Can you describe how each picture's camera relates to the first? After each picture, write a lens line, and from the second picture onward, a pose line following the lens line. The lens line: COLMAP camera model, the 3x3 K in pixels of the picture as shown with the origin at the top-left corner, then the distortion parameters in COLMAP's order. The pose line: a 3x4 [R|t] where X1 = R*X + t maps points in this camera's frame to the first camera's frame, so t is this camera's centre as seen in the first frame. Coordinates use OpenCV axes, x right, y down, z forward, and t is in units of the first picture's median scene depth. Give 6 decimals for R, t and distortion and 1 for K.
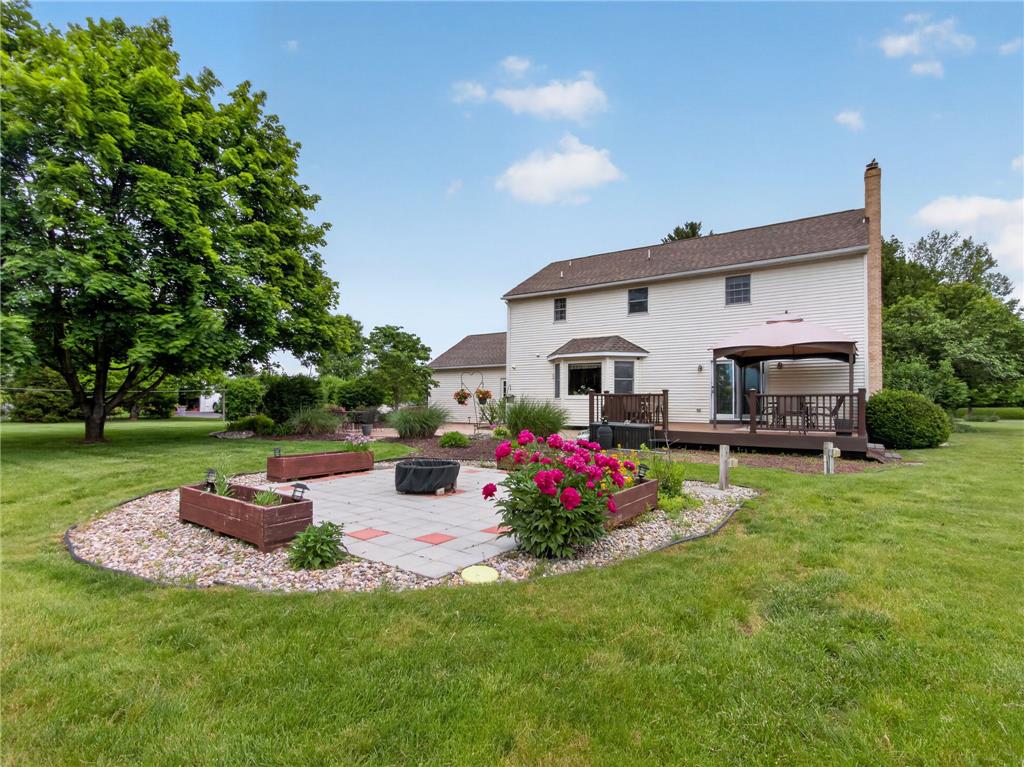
lens RADIAL K [[504.3, 0, 511.1], [0, 504.3, 389.5], [0, 0, 1]] dist [0.002459, 0.001204]
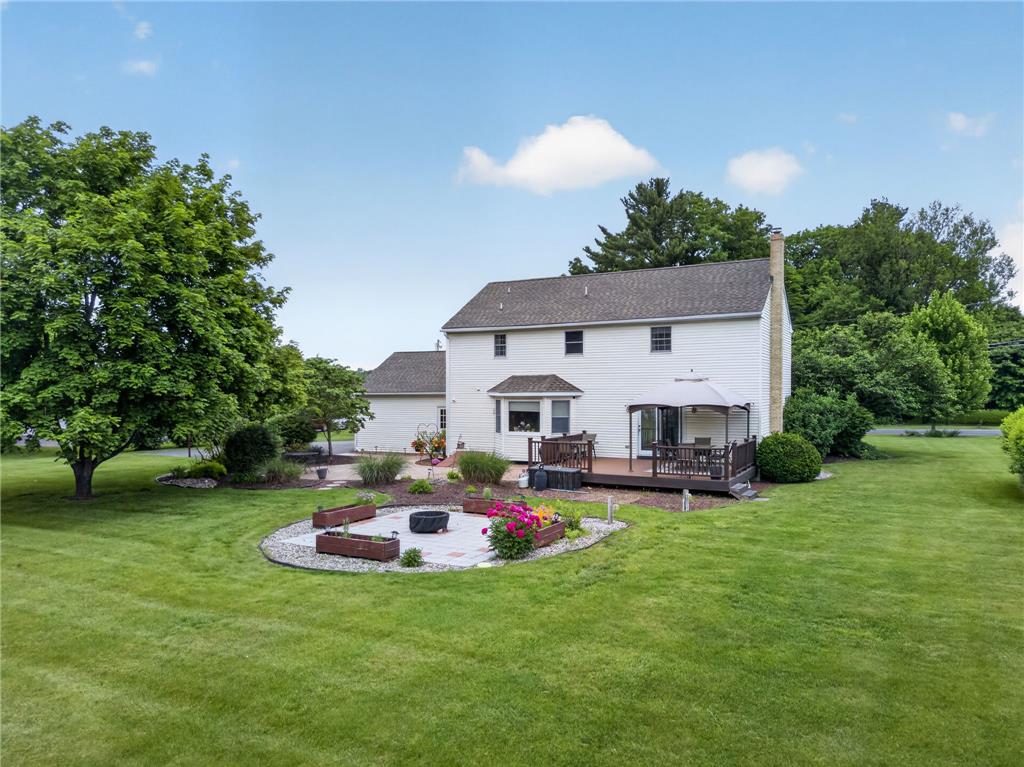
lens RADIAL K [[732.0, 0, 513.2], [0, 732.0, 421.7], [0, 0, 1]] dist [0.082084, -0.002639]
pose [[0.991536, -0.015683, 0.128883, -0.091791], [0.006729, 0.997551, 0.069614, -0.144973], [-0.129659, -0.068157, 0.989213, -0.625135]]
